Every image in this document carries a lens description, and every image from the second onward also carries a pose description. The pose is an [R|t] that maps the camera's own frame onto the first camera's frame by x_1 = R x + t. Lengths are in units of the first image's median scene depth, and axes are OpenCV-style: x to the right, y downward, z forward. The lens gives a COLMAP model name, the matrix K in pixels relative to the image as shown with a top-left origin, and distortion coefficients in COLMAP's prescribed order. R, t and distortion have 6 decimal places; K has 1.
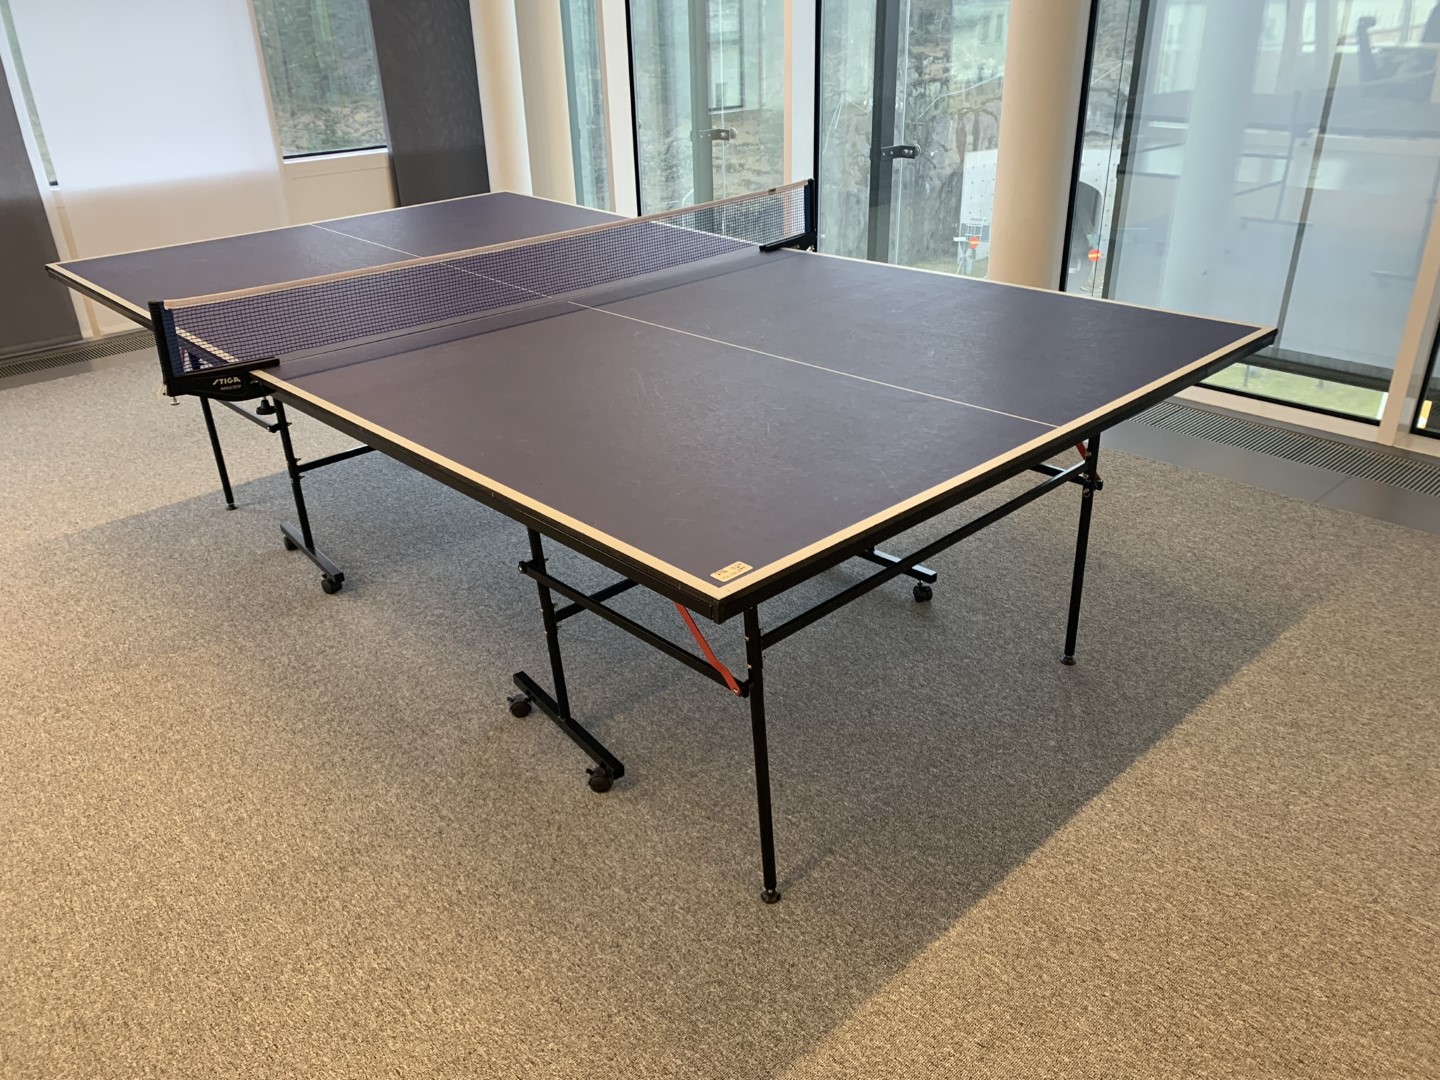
lens RADIAL K [[1080.9, 0, 757.6], [0, 1080.9, 543.4], [0, 0, 1]] dist [-0.011027, -0.005364]
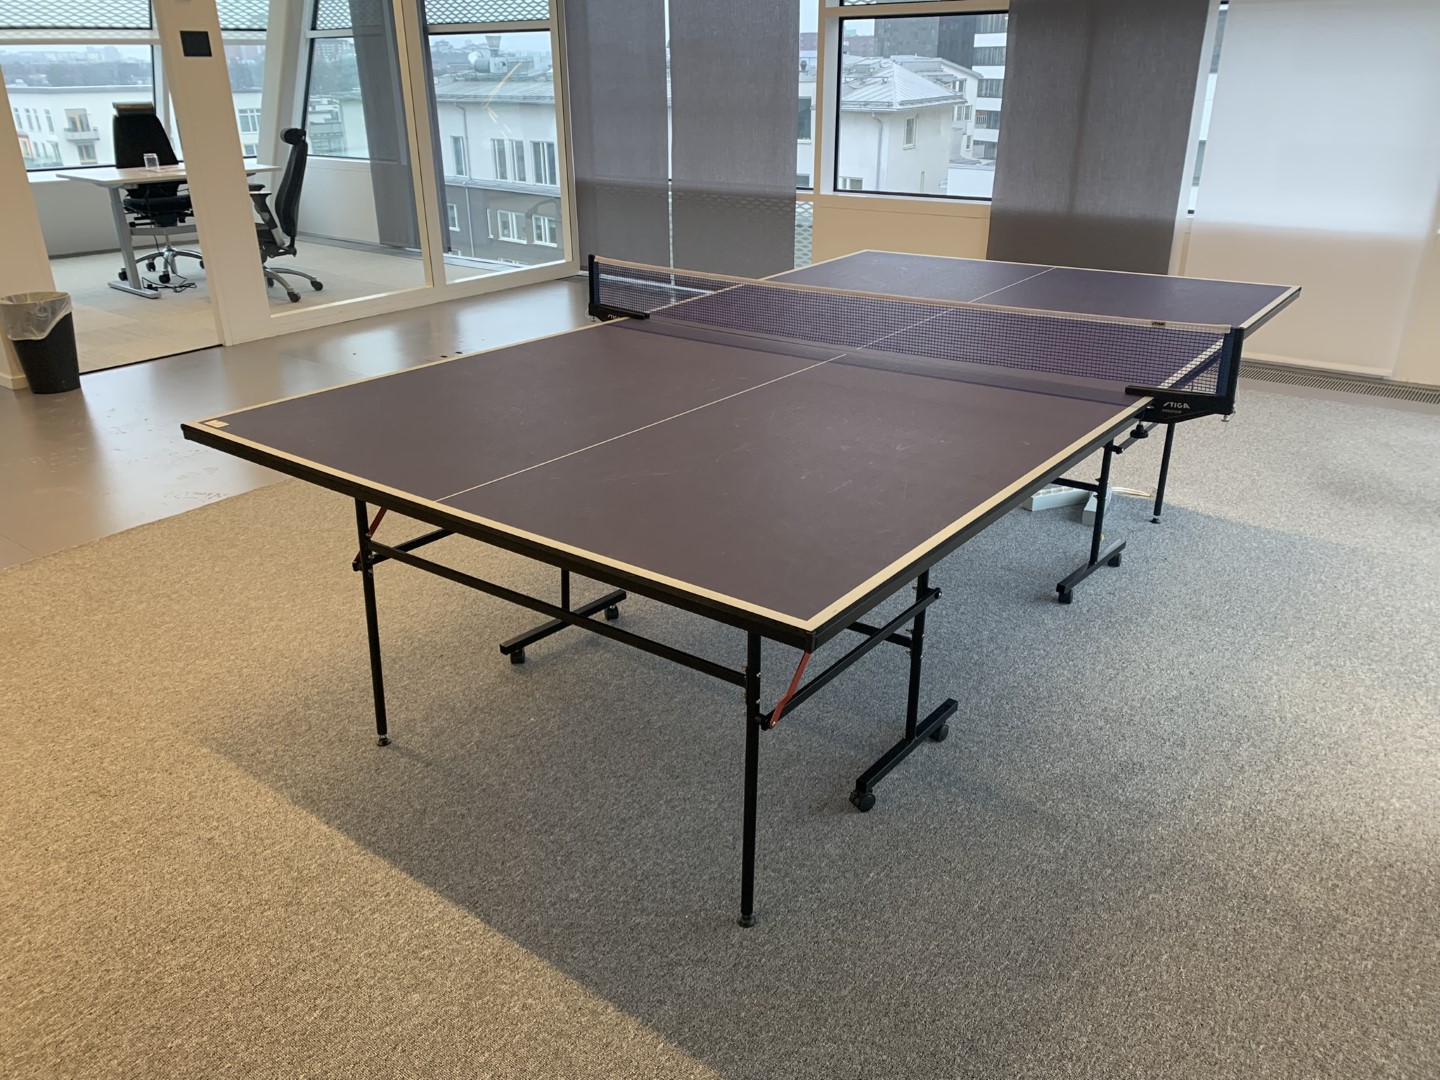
lens RADIAL K [[1122.9, 0, 720.0], [0, 1122.9, 540.0], [0, 0, 1]] dist [-0.007763, -0.008000]
pose [[0.152419, 0.407945, -0.900194, 1.118559], [-0.442244, 0.842711, 0.307016, -0.452659], [0.883849, 0.351310, 0.308856, 0.777475]]
